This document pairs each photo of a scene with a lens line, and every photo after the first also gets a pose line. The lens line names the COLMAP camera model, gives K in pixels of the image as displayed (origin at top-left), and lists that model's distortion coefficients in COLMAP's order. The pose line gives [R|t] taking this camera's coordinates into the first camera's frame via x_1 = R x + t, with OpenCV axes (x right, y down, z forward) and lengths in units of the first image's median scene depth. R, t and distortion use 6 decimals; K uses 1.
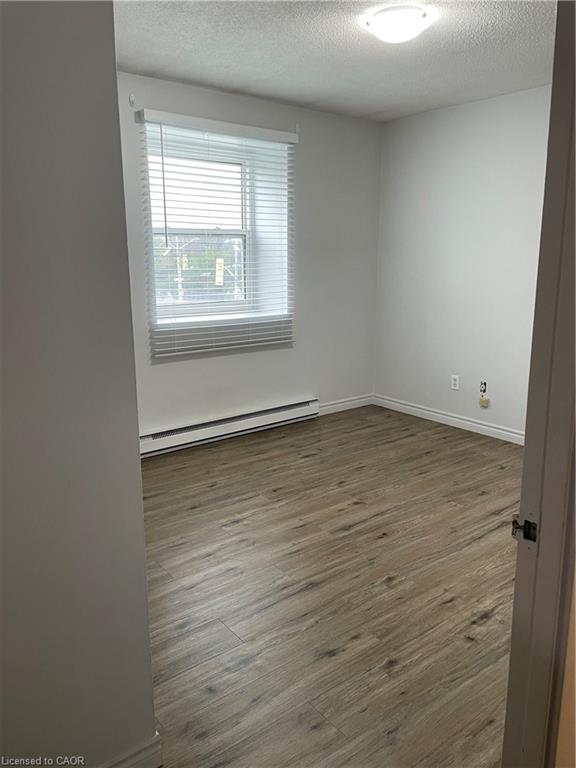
lens RADIAL K [[583.6, 0, 282.9], [0, 583.6, 381.6], [0, 0, 1]] dist [0.024639, -0.044294]
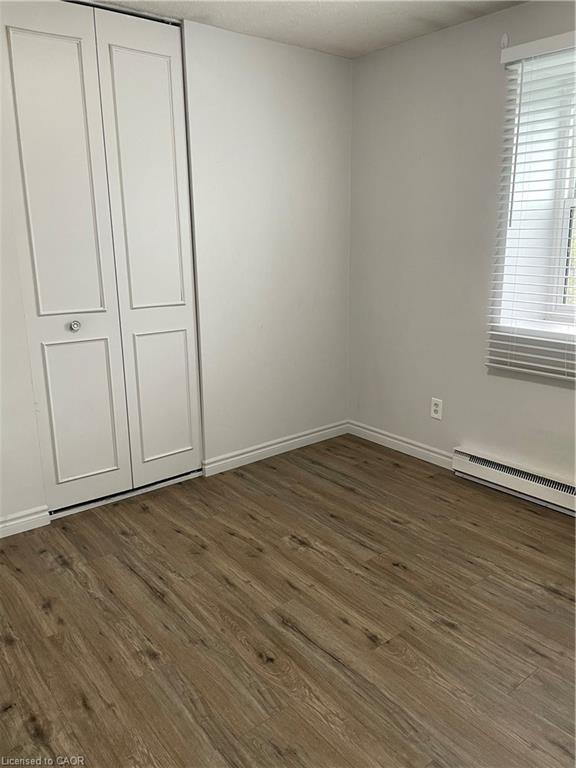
lens RADIAL K [[583.6, 0, 293.3], [0, 583.6, 382.5], [0, 0, 1]] dist [0.024639, -0.044294]
pose [[0.028833, 0.255270, -0.966440, 0.692869], [-0.215433, 0.945707, 0.243367, -0.195575], [0.976093, 0.201186, 0.082261, 0.844713]]
